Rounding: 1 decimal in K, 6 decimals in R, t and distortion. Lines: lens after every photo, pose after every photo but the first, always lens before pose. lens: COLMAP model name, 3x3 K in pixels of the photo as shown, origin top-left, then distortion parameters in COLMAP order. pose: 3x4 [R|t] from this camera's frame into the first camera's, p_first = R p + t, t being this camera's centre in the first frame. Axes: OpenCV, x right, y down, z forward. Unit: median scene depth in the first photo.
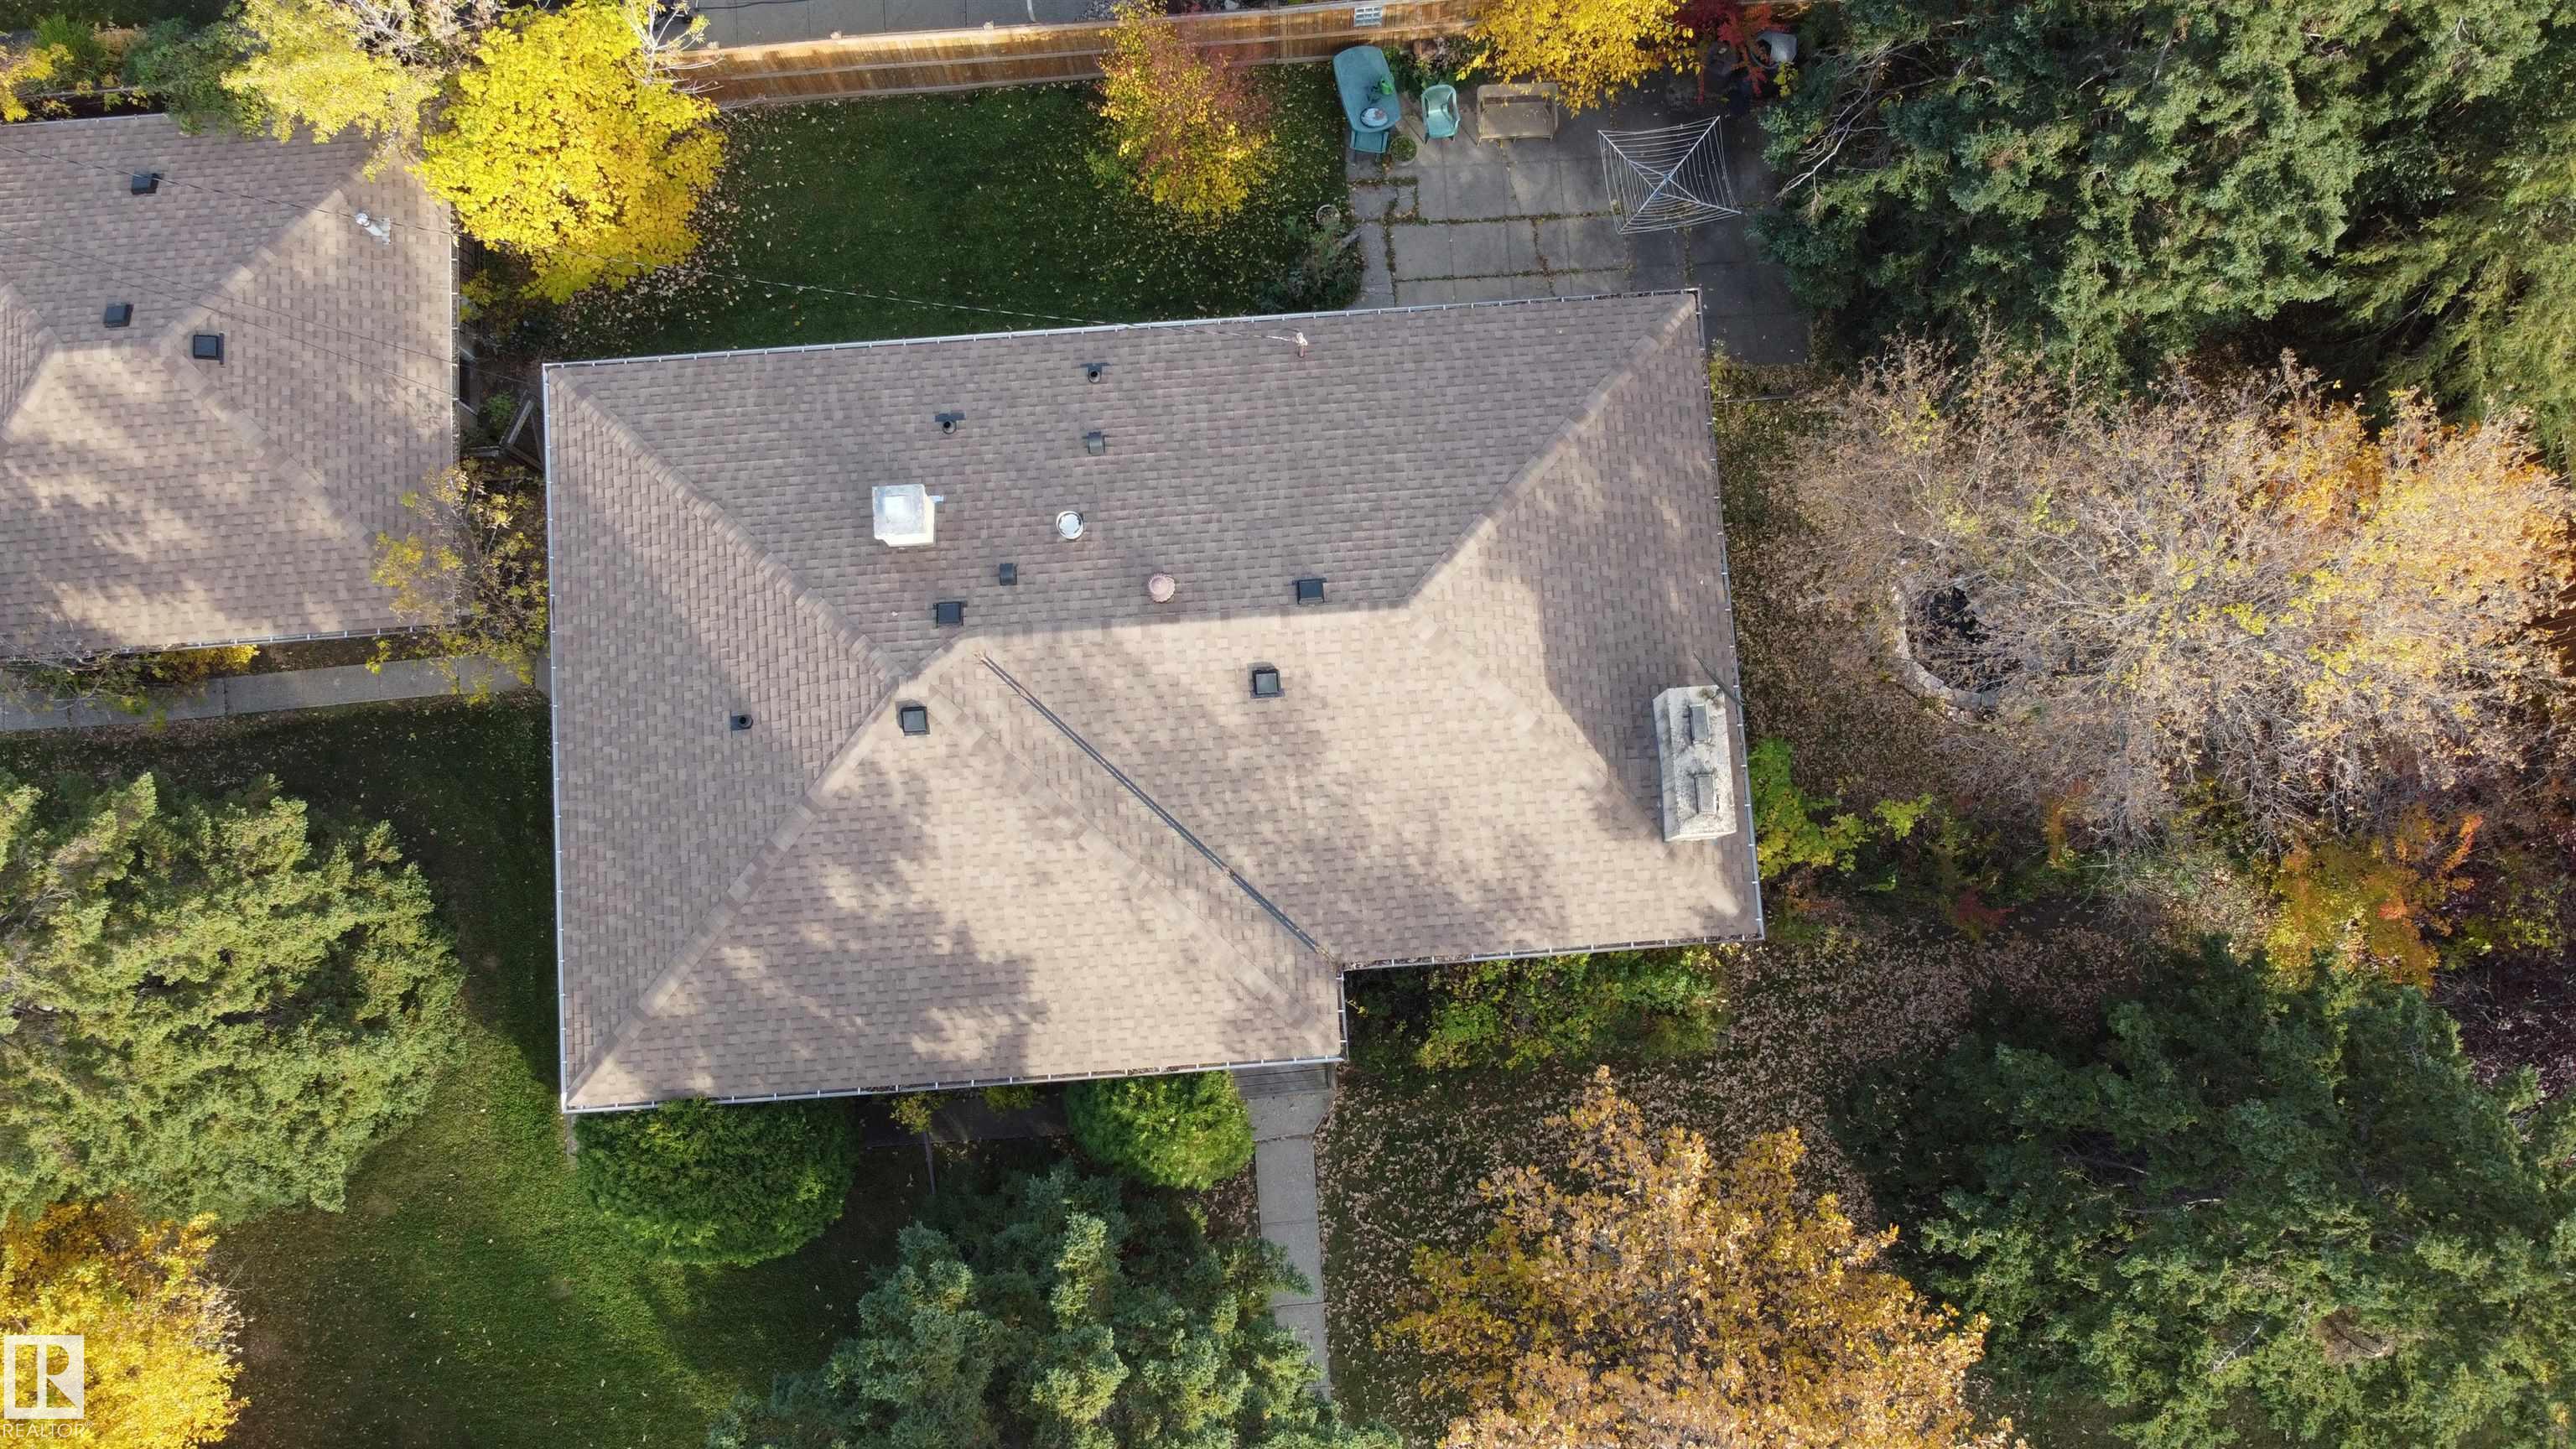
lens RADIAL K [[1925.3, 0, 1288.0], [0, 1925.3, 724.5], [0, 0, 1]] dist [-0.007066, -0.002118]
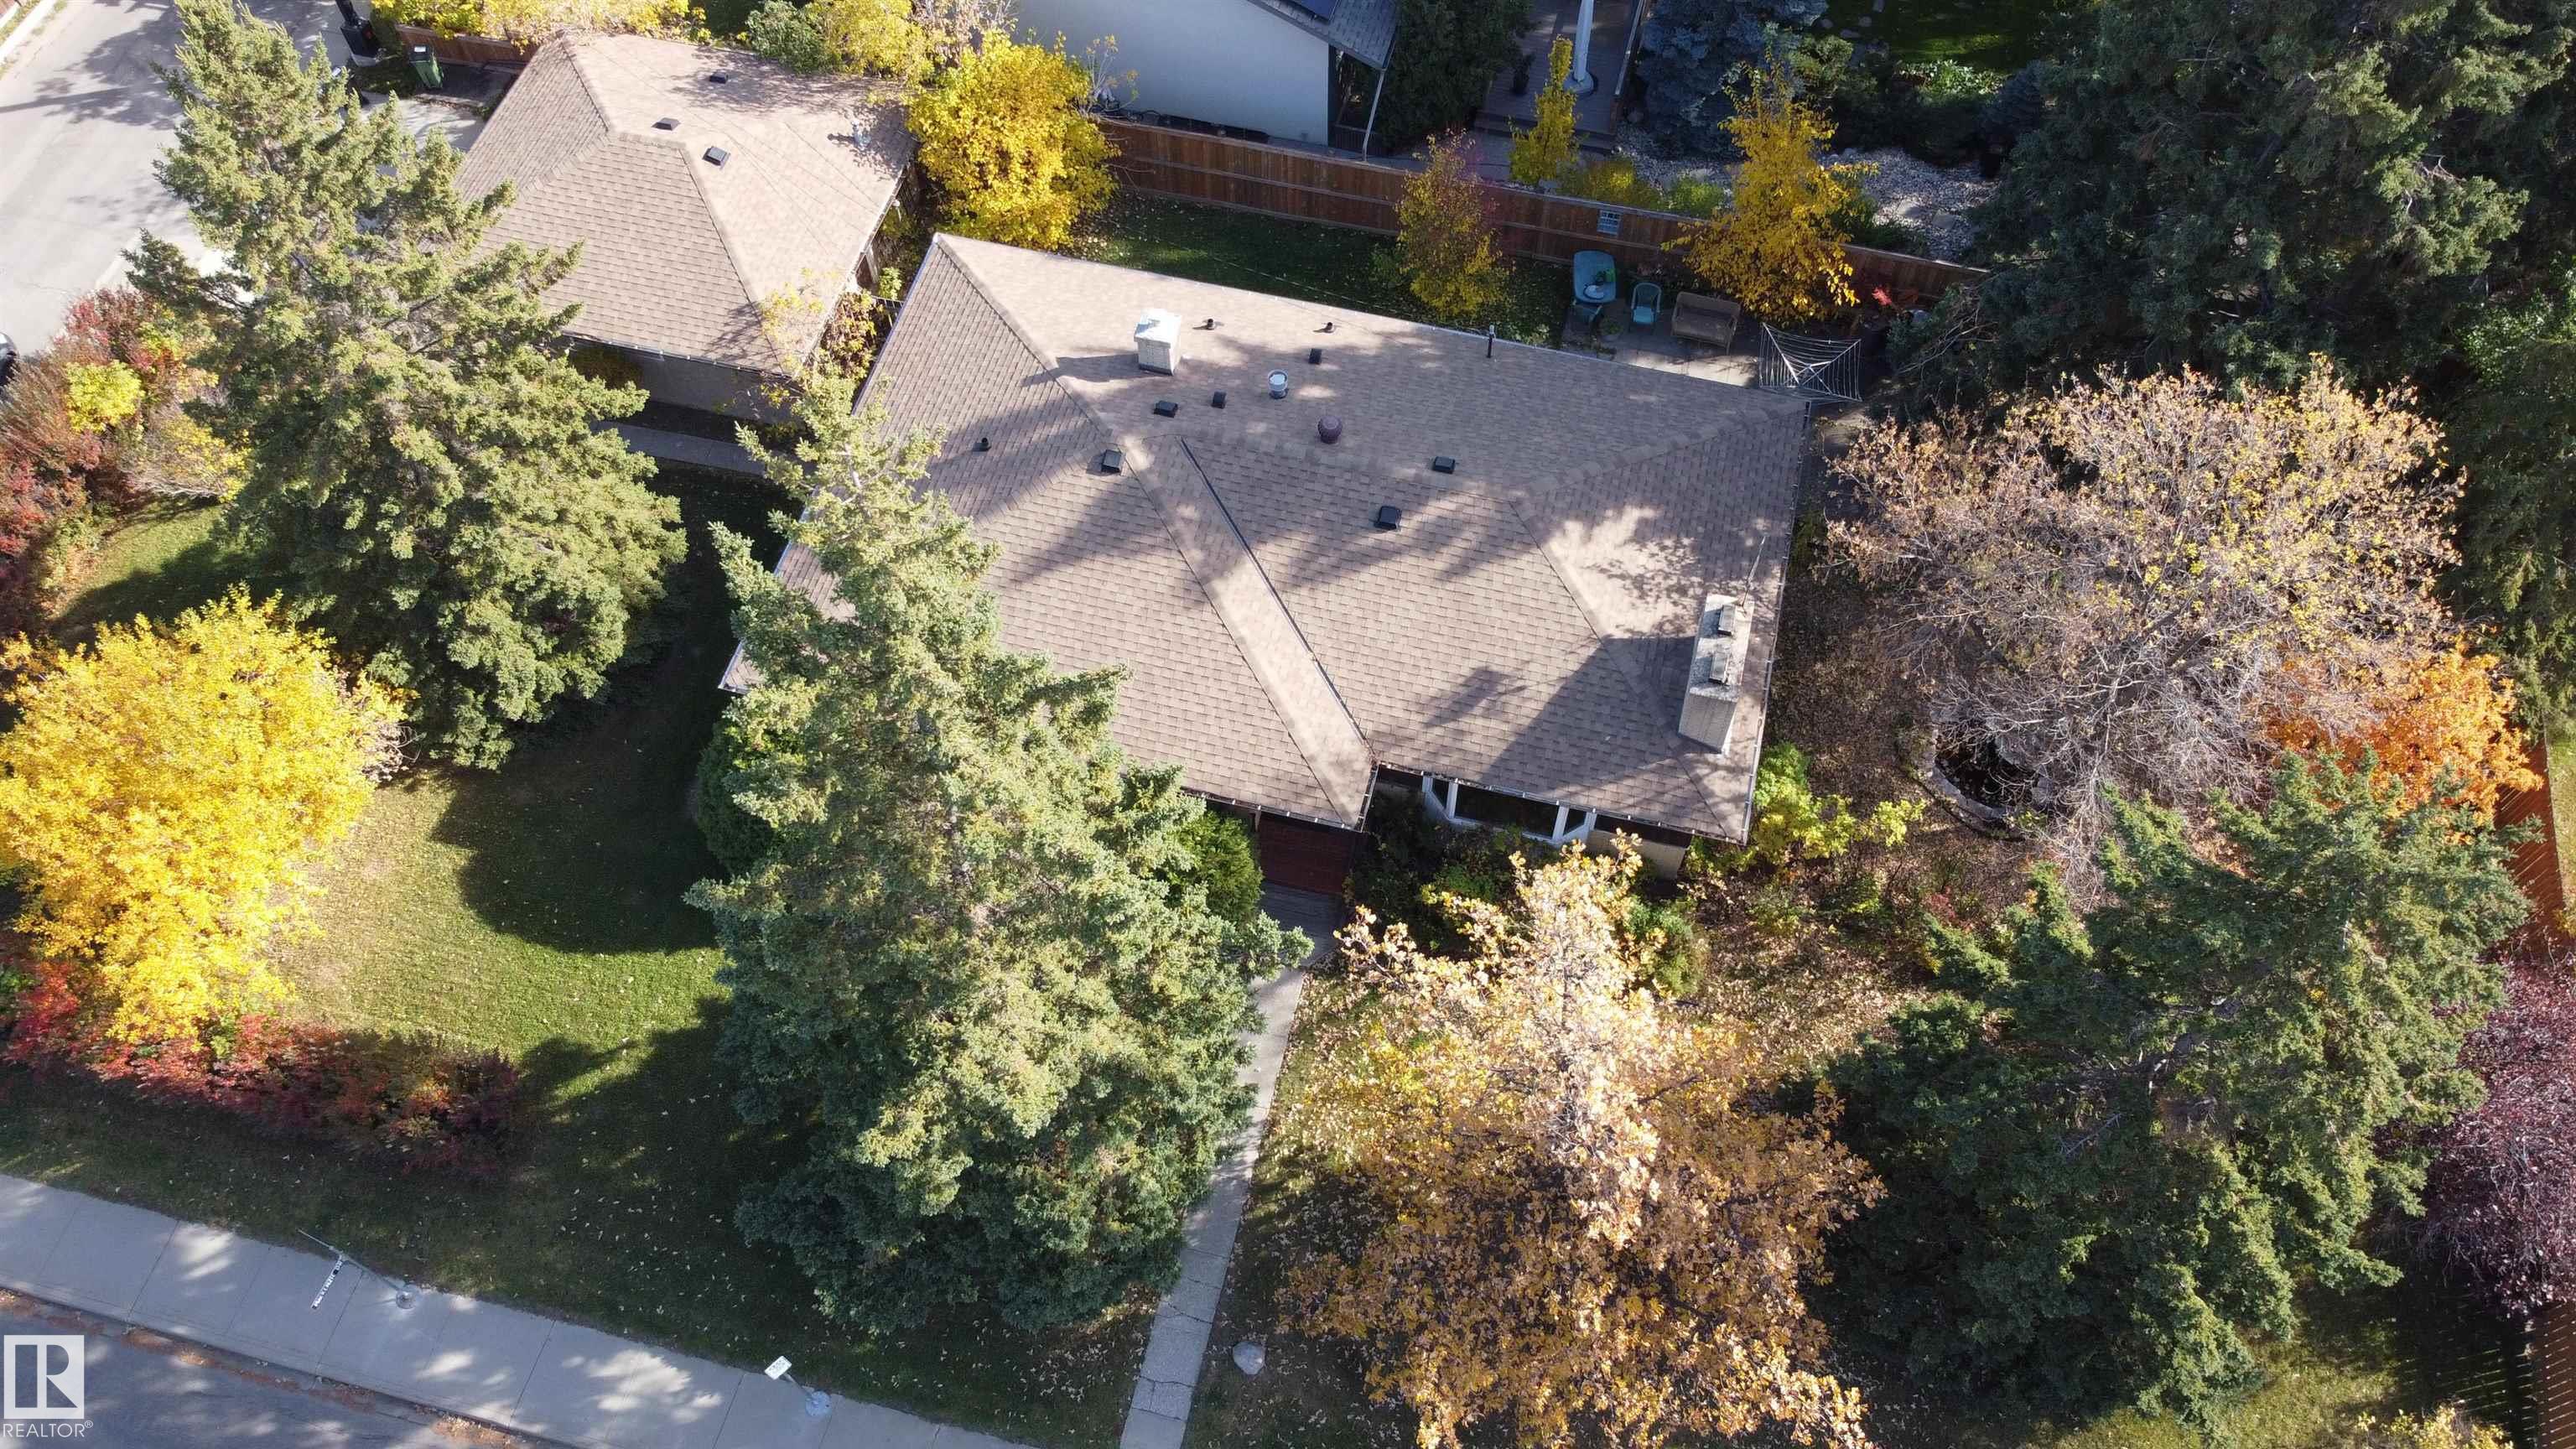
lens RADIAL K [[1932.2, 0, 1288.0], [0, 1932.2, 724.5], [0, 0, 1]] dist [-0.002464, -0.007211]
pose [[0.949377, 0.270258, -0.160139, 0.151154], [-0.311976, 0.870862, -0.379829, 0.547313], [0.036807, 0.410560, 0.911090, -0.067326]]
